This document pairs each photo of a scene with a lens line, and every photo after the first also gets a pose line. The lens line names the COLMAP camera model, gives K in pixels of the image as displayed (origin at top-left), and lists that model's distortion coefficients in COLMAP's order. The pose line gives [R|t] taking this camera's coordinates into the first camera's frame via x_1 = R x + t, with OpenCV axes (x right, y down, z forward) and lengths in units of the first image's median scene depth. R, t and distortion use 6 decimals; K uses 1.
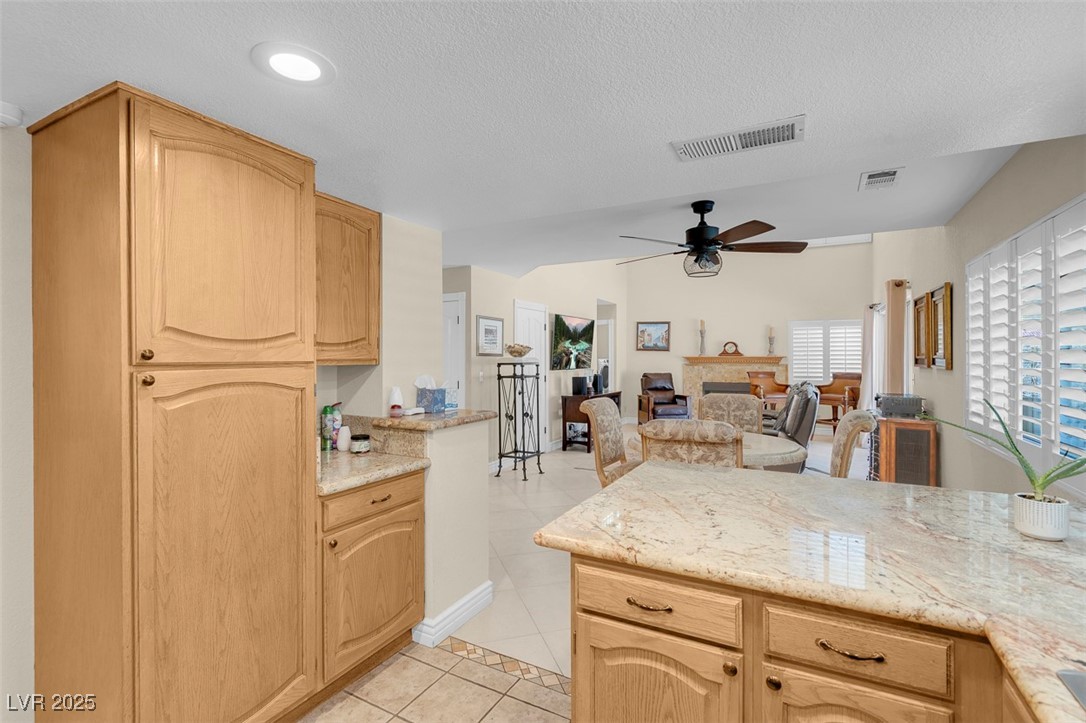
lens RADIAL K [[494.7, 0, 536.9], [0, 494.7, 351.0], [0, 0, 1]] dist [-0.004333, 0.000490]
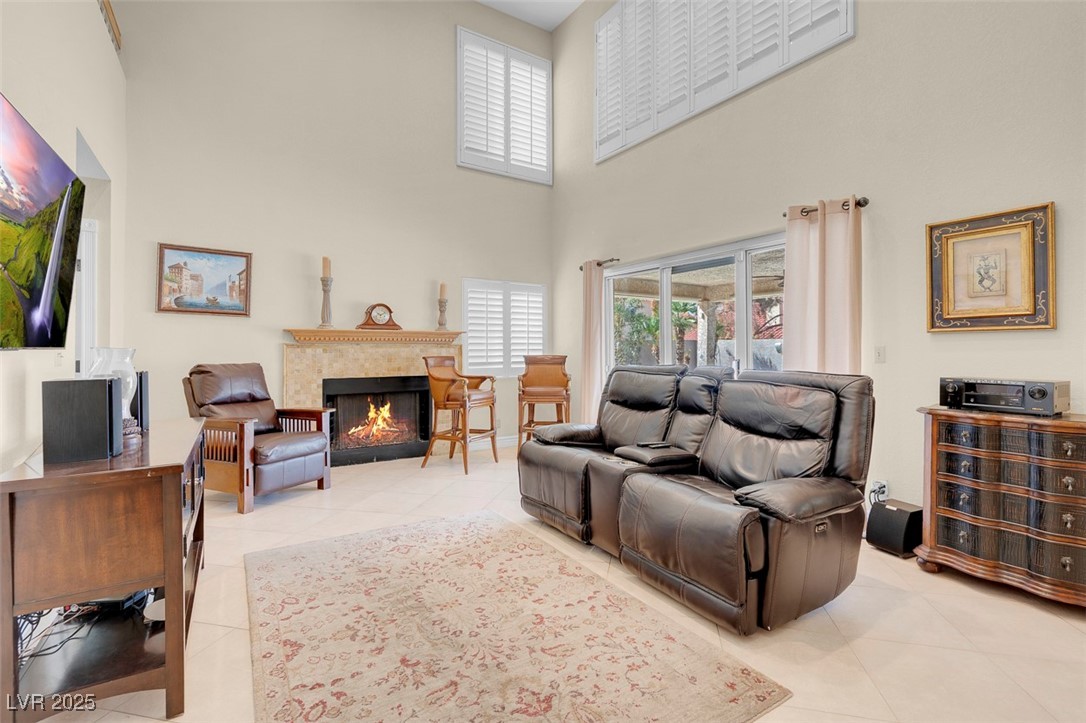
lens RADIAL K [[494.7, 0, 536.9], [0, 494.7, 351.0], [0, 0, 1]] dist [-0.004333, 0.000490]
pose [[0.485377, -0.000185, 0.874305, -0.007178], [-0.009260, 0.999943, 0.005352, 0.028712], [-0.874256, -0.010694, 0.485347, 0.558674]]
